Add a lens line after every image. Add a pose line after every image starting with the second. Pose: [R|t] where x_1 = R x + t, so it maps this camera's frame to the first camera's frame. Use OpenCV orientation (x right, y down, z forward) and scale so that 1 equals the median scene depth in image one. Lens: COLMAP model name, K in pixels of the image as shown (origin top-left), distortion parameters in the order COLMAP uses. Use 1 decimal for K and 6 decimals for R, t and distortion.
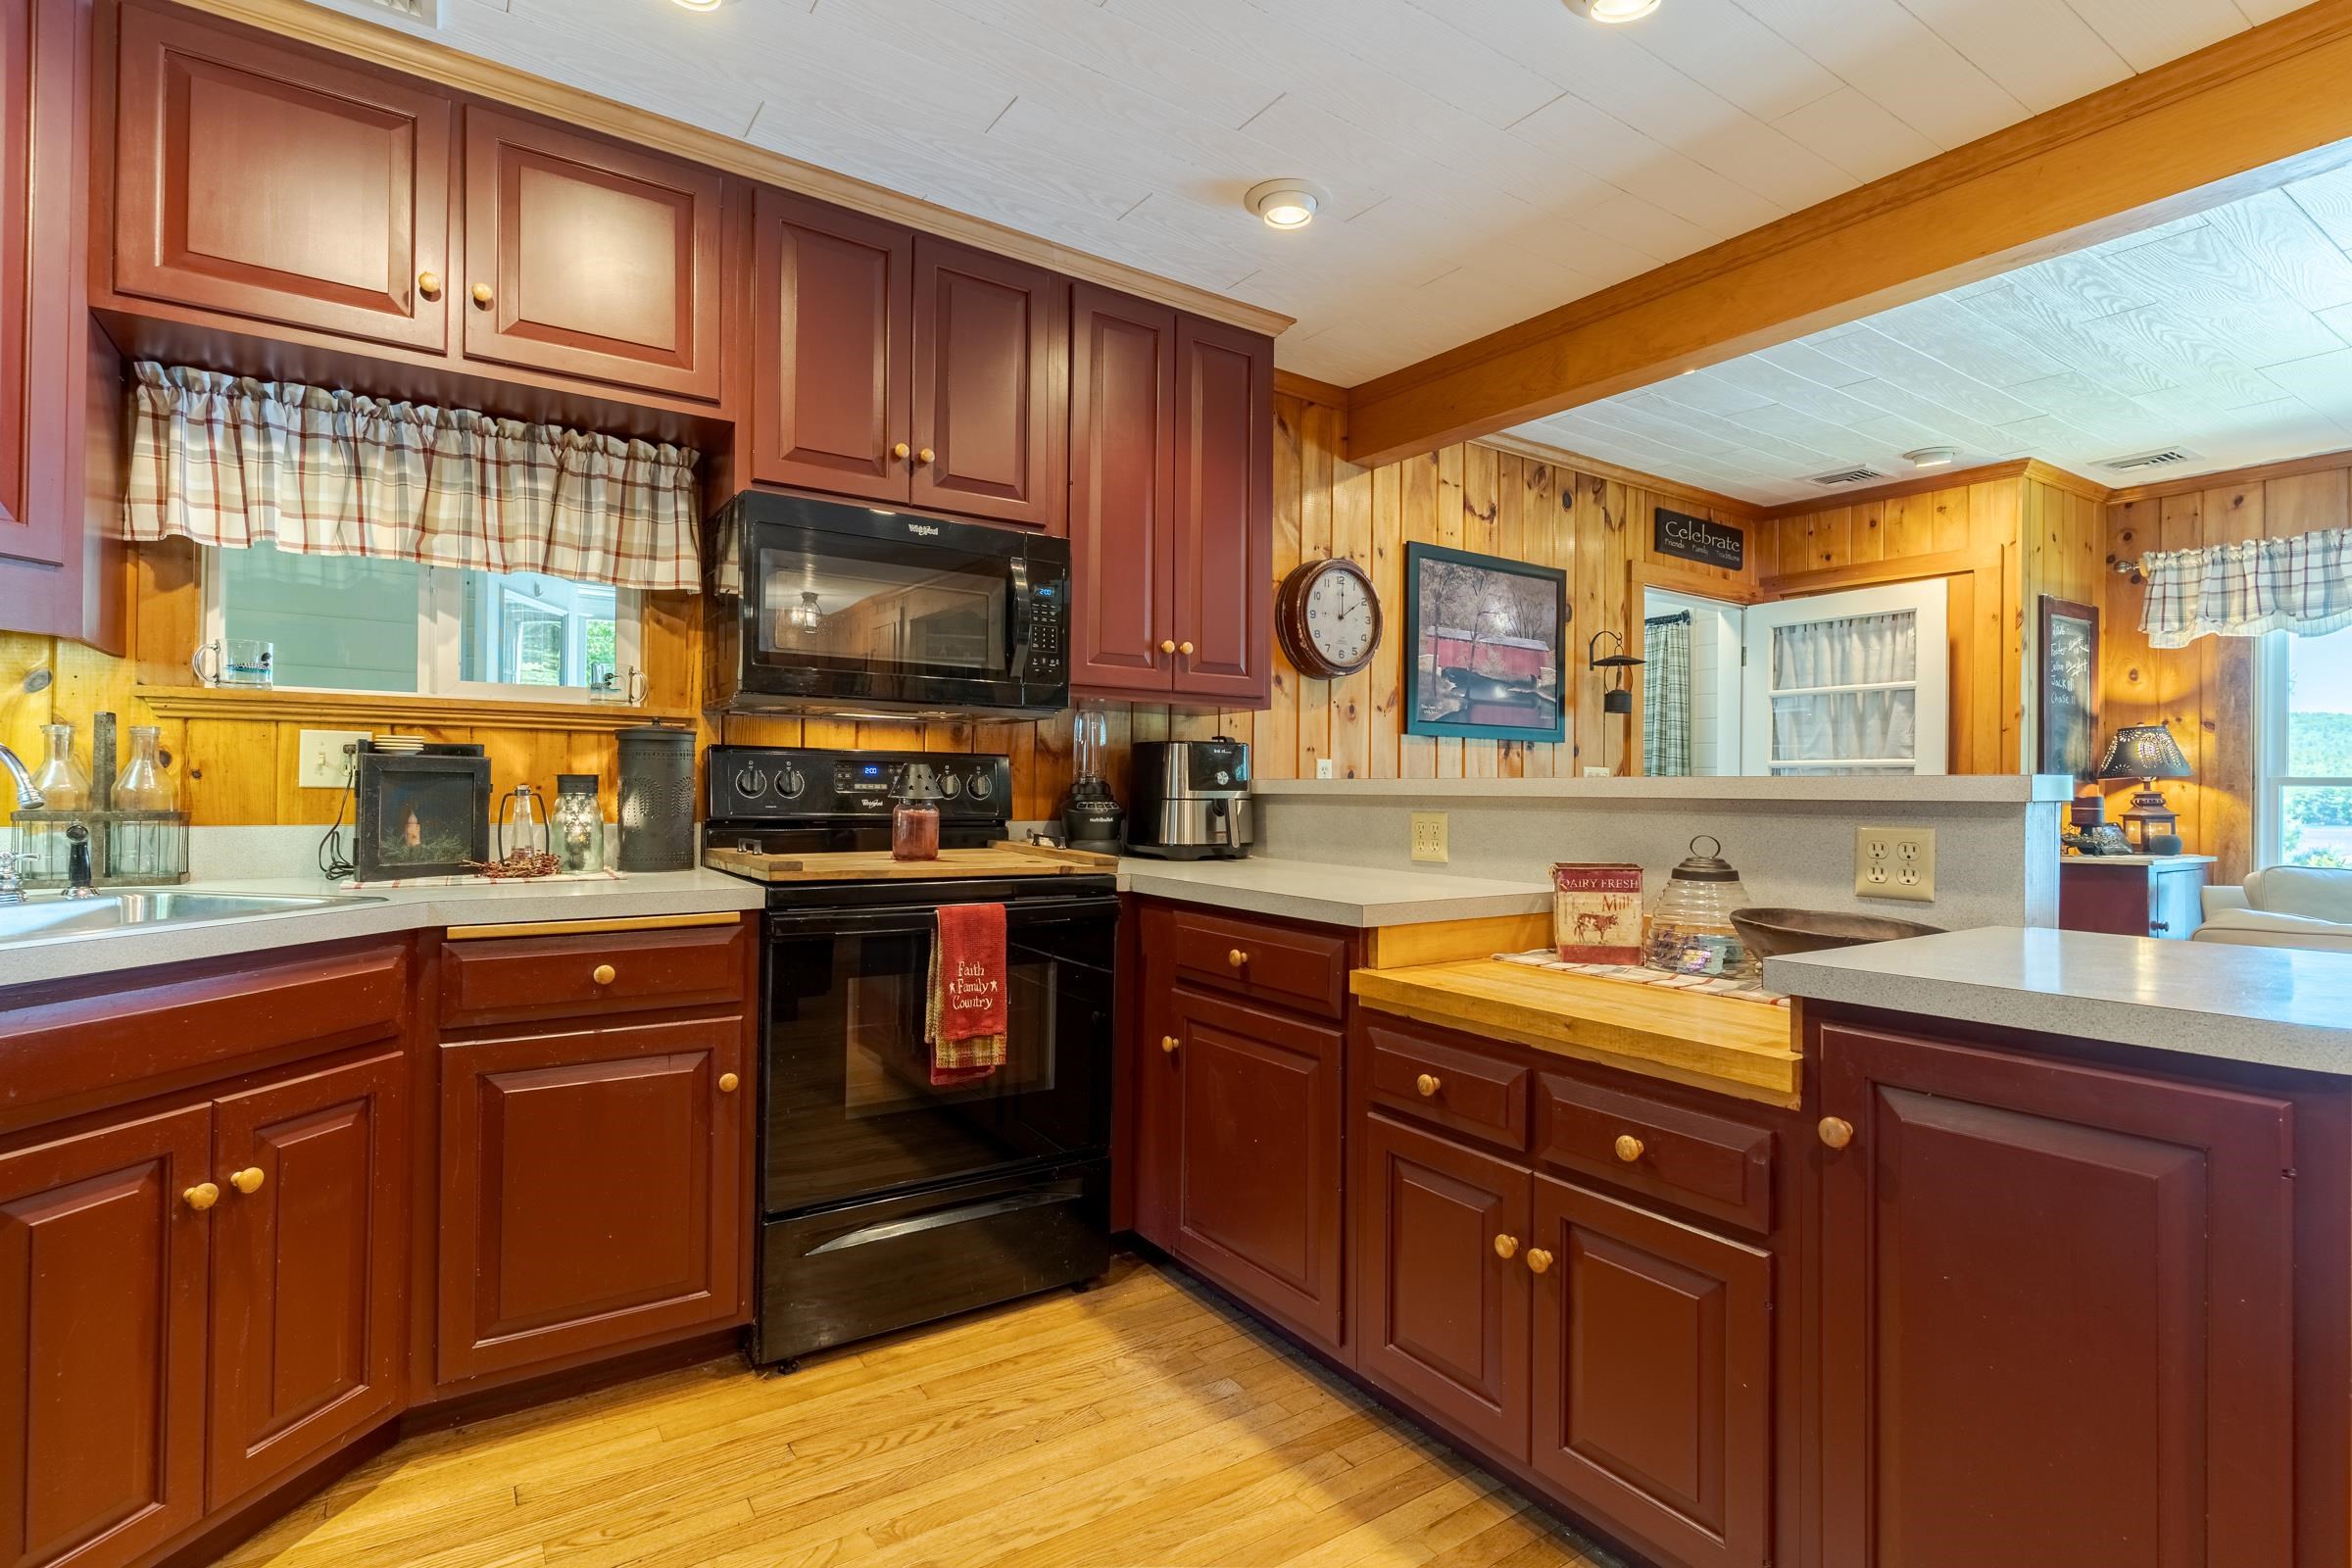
lens RADIAL K [[1121.5, 0, 1178.0], [0, 1121.5, 785.9], [0, 0, 1]] dist [0.002212, -0.000101]
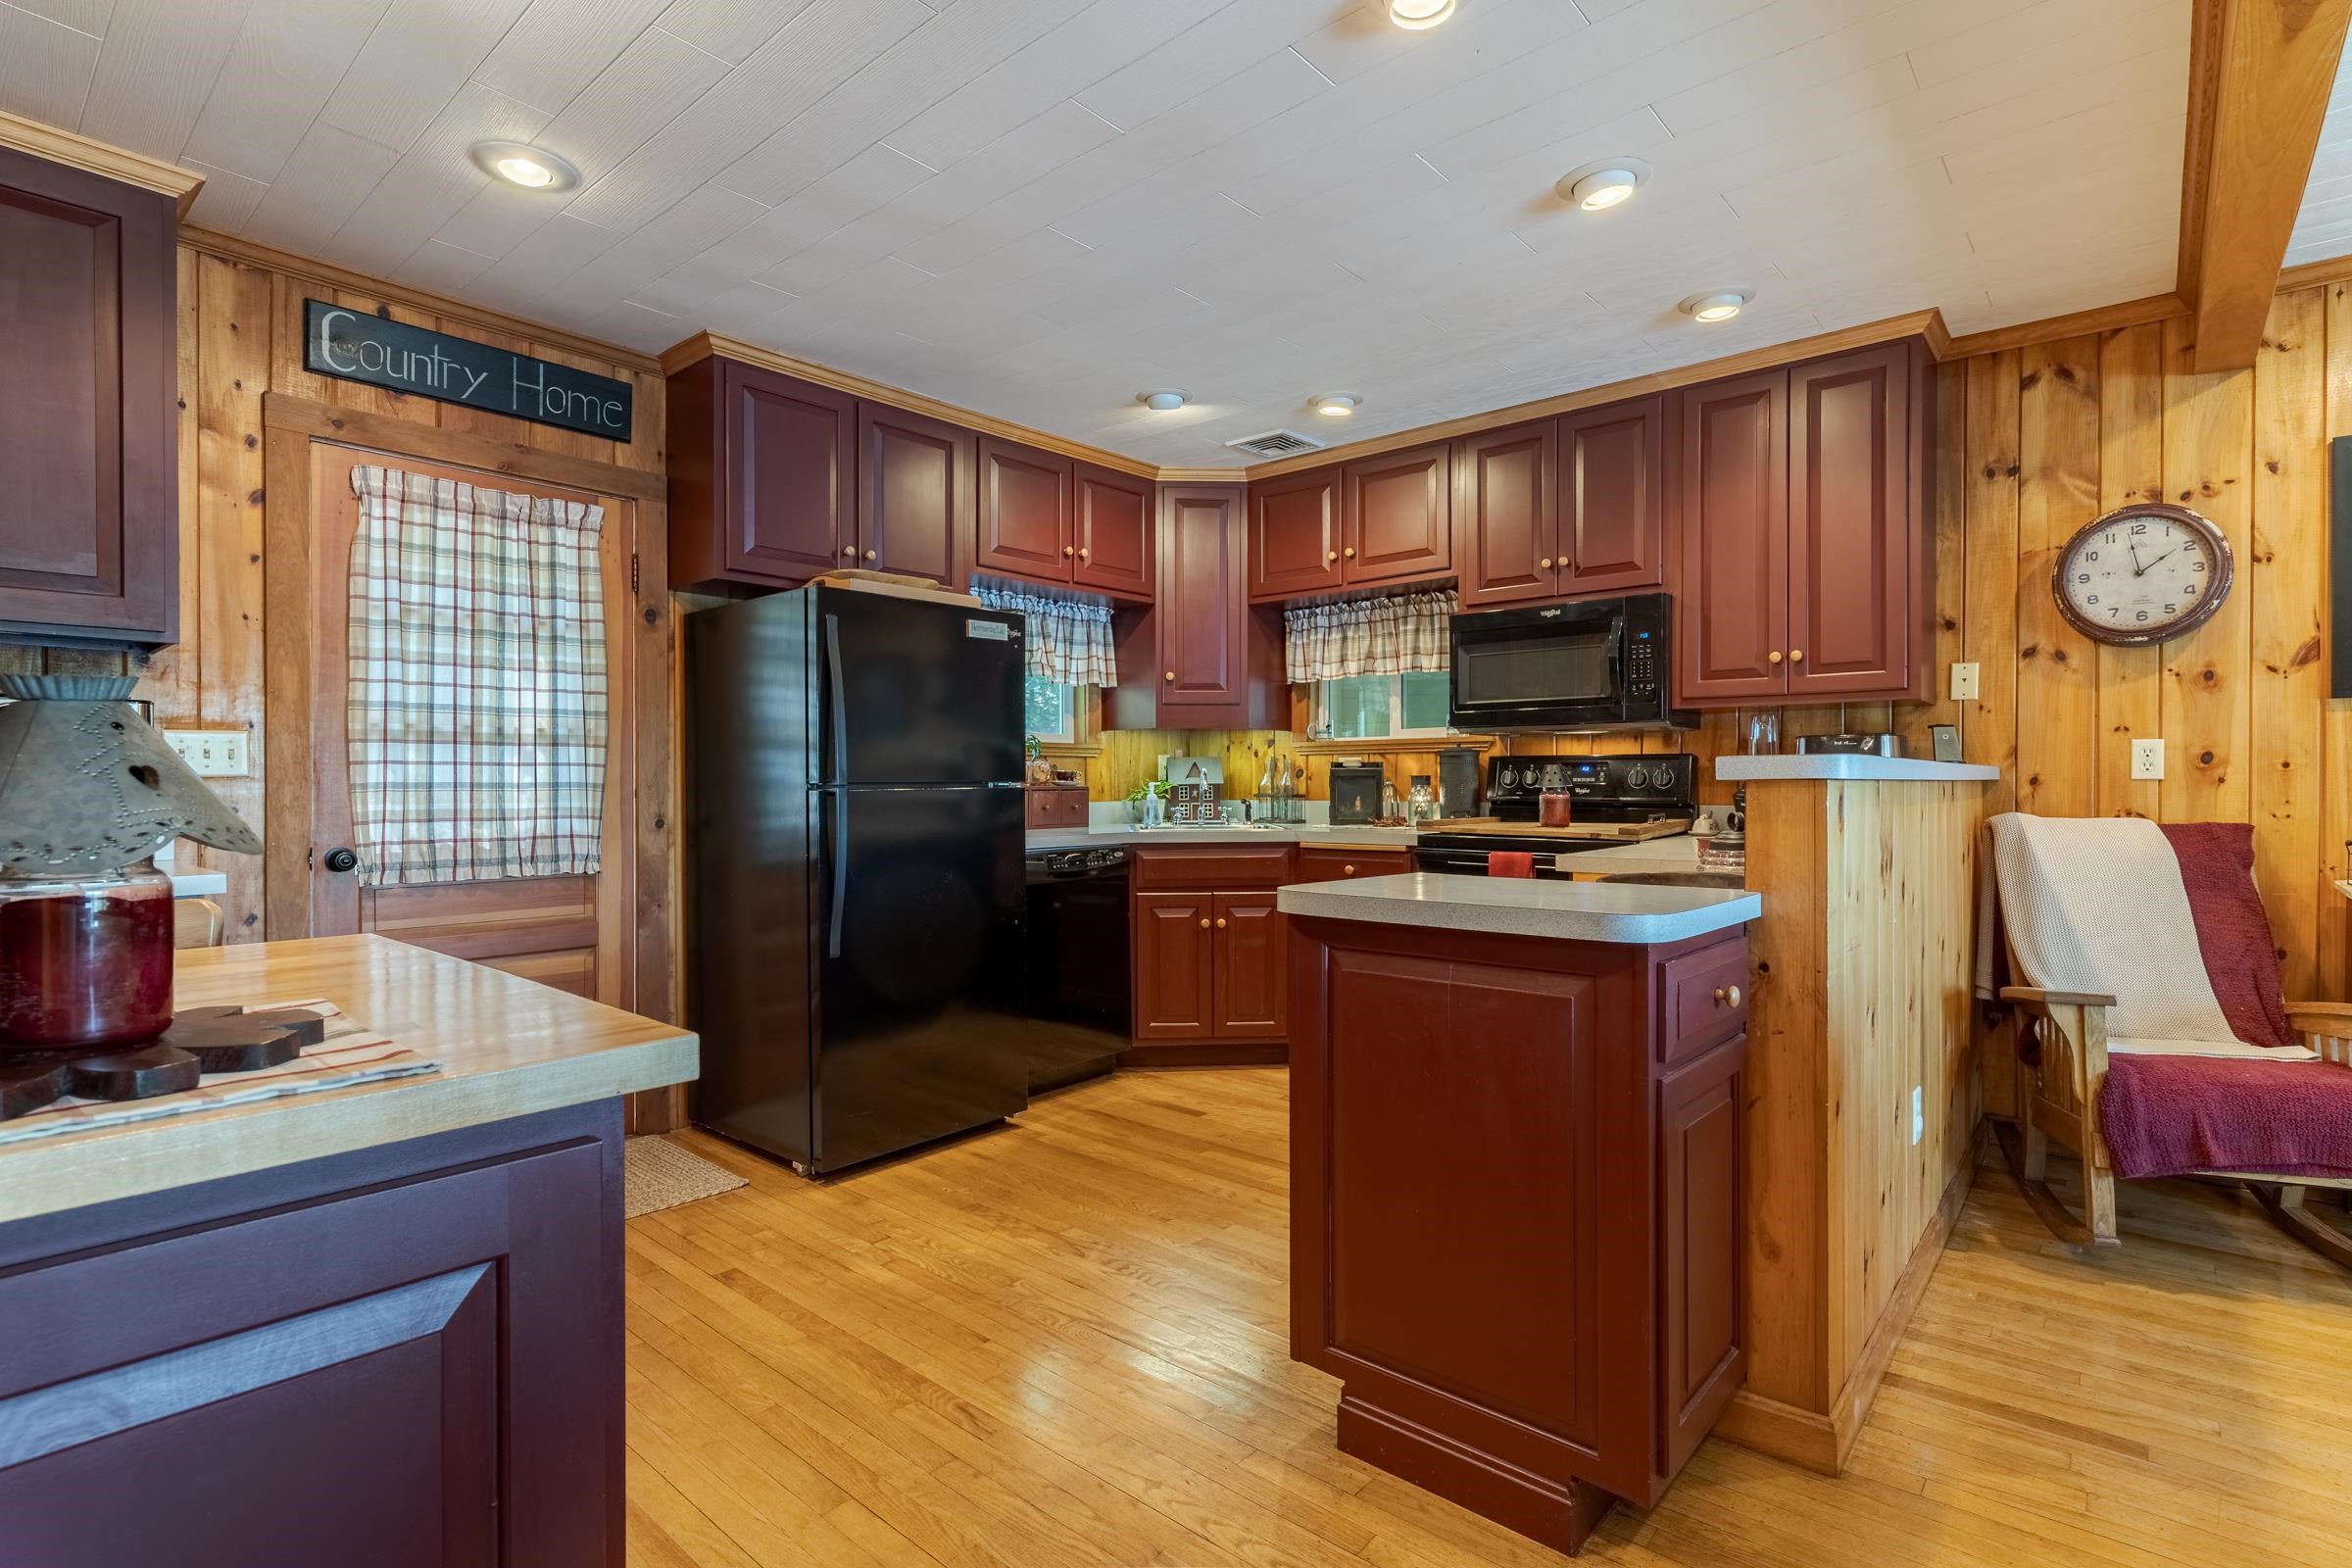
lens RADIAL K [[1118.4, 0, 1179.2], [0, 1118.4, 788.5], [0, 0, 1]] dist [-0.000520, -0.000197]
pose [[0.260206, -0.006394, -0.965532, 1.014392], [0.009454, 0.999947, -0.004074, 0.013227], [0.965507, -0.008068, 0.260253, 0.095243]]
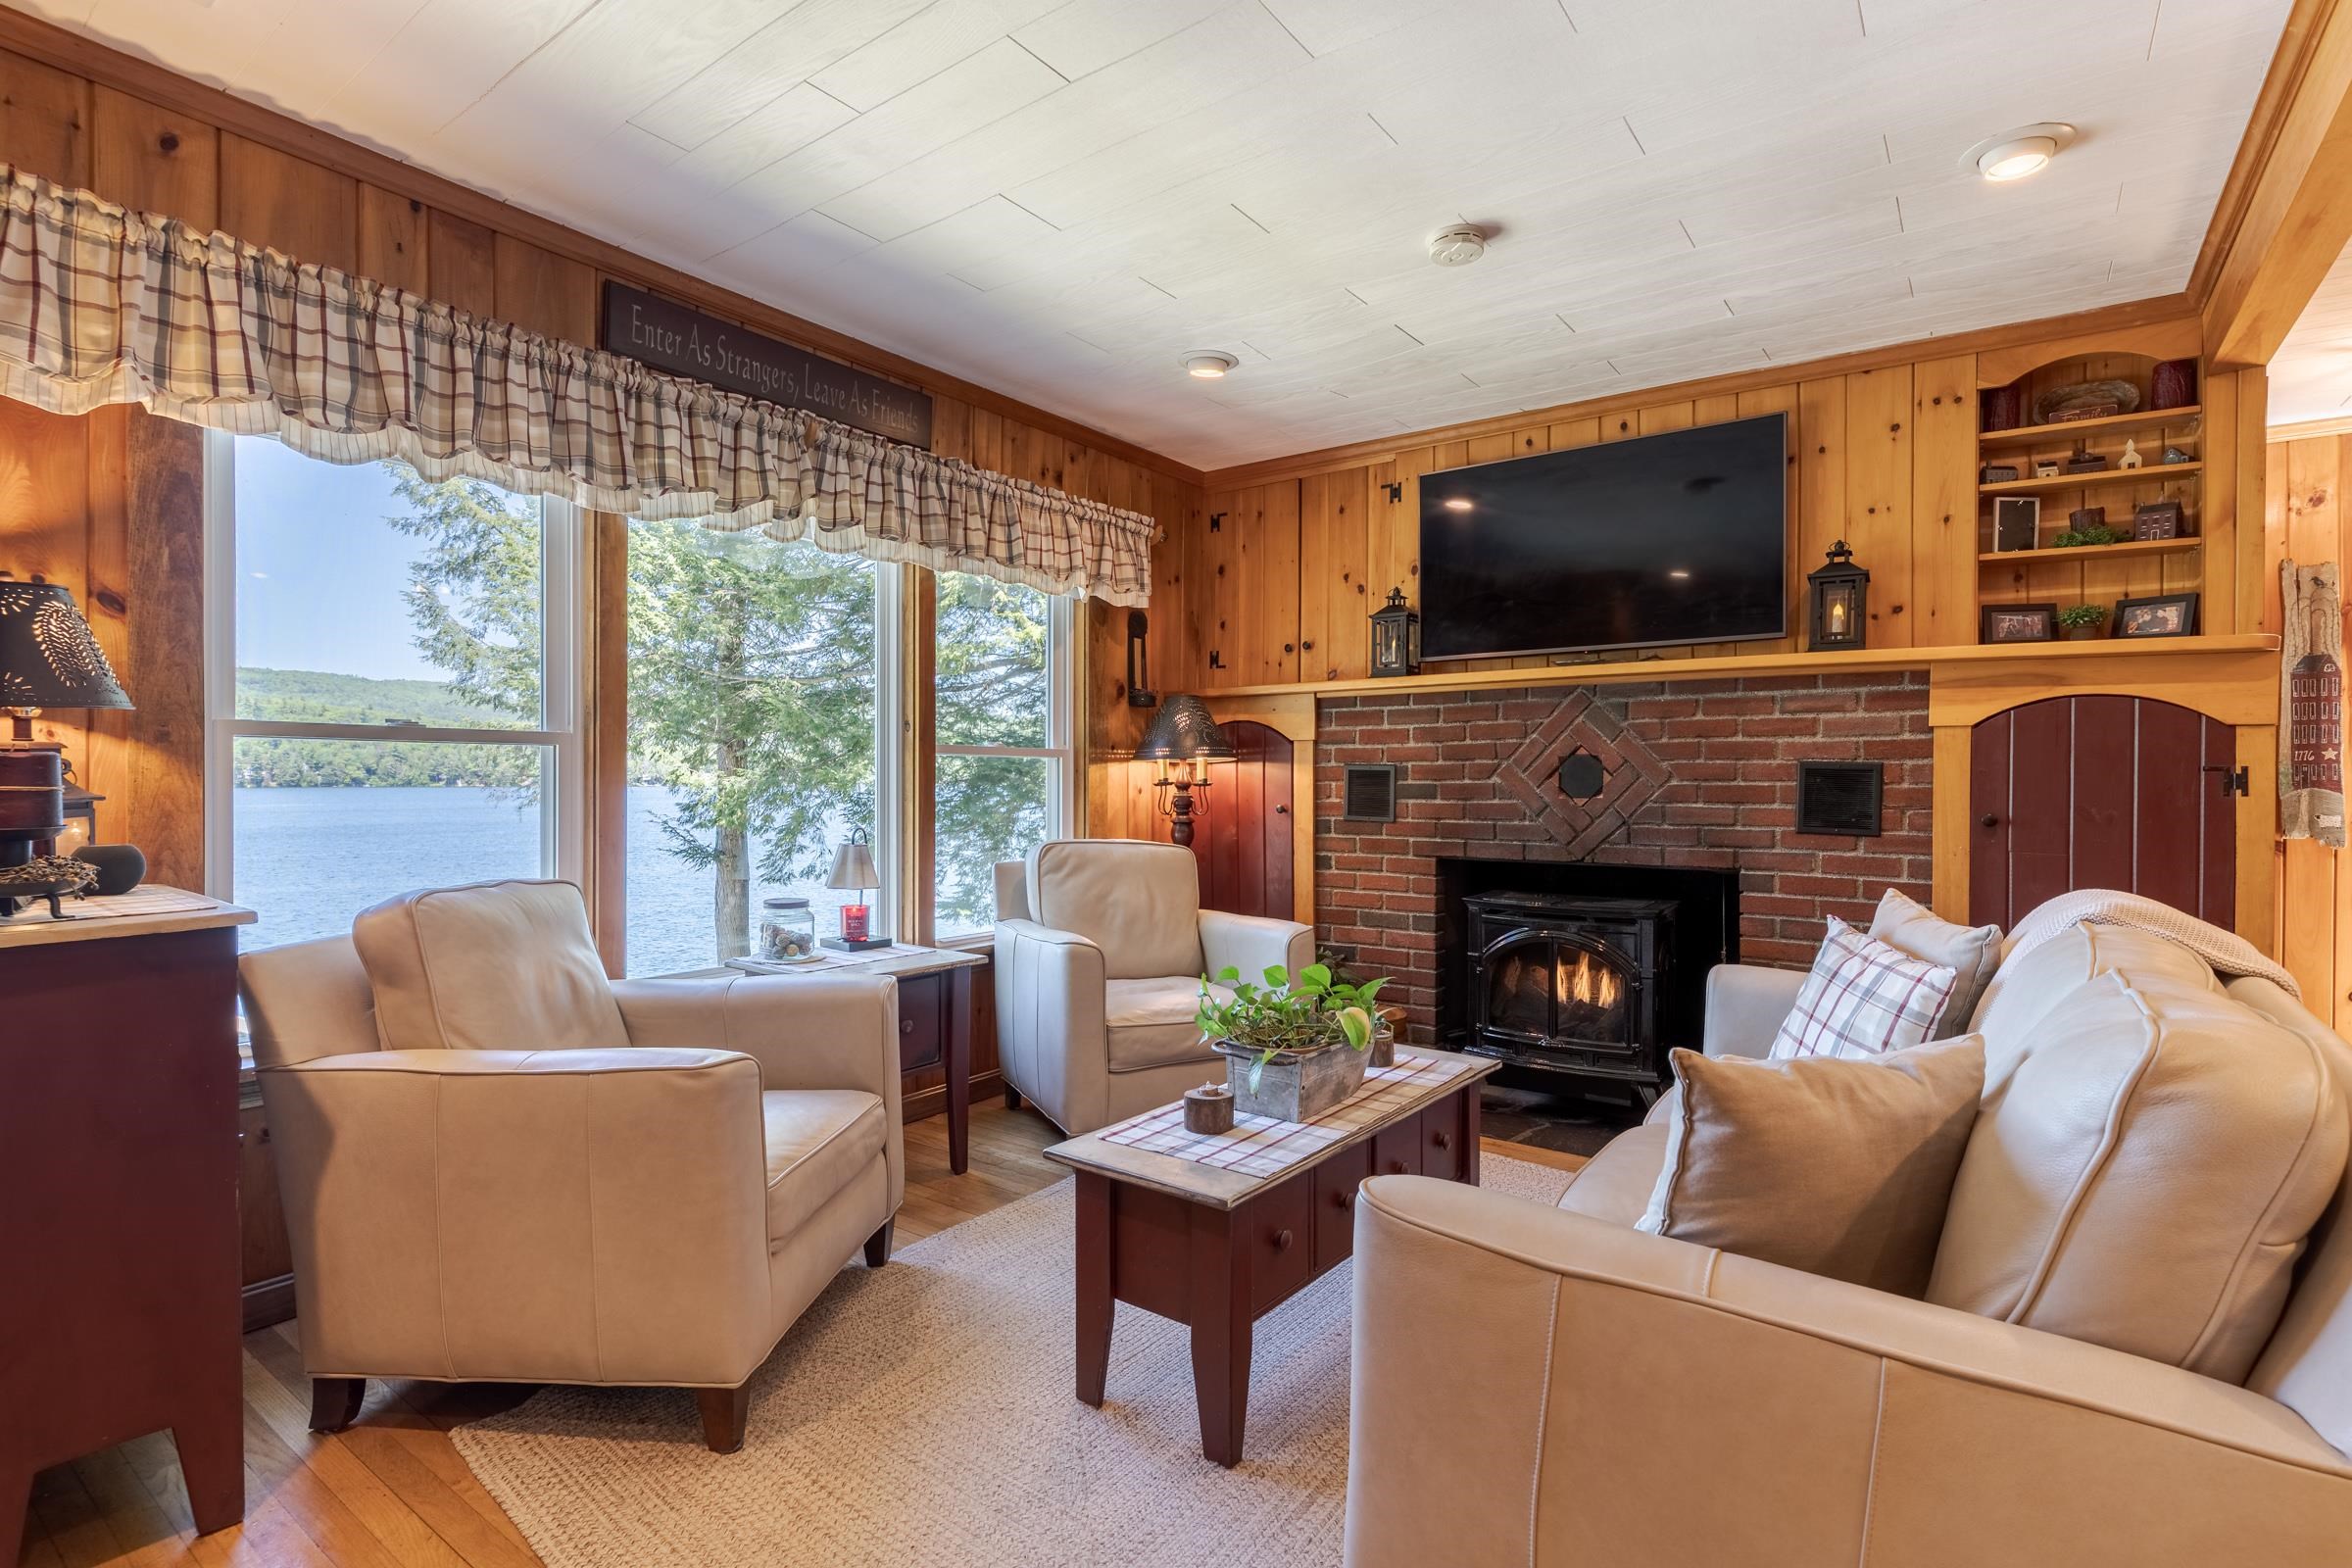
lens RADIAL K [[1121.5, 0, 1178.0], [0, 1121.5, 785.9], [0, 0, 1]] dist [0.002212, -0.000101]
pose [[-0.340274, -0.020269, 0.940108, 0.539140], [-0.014978, 0.999758, 0.016134, 0.013205], [-0.940207, -0.008591, -0.340495, 1.209811]]
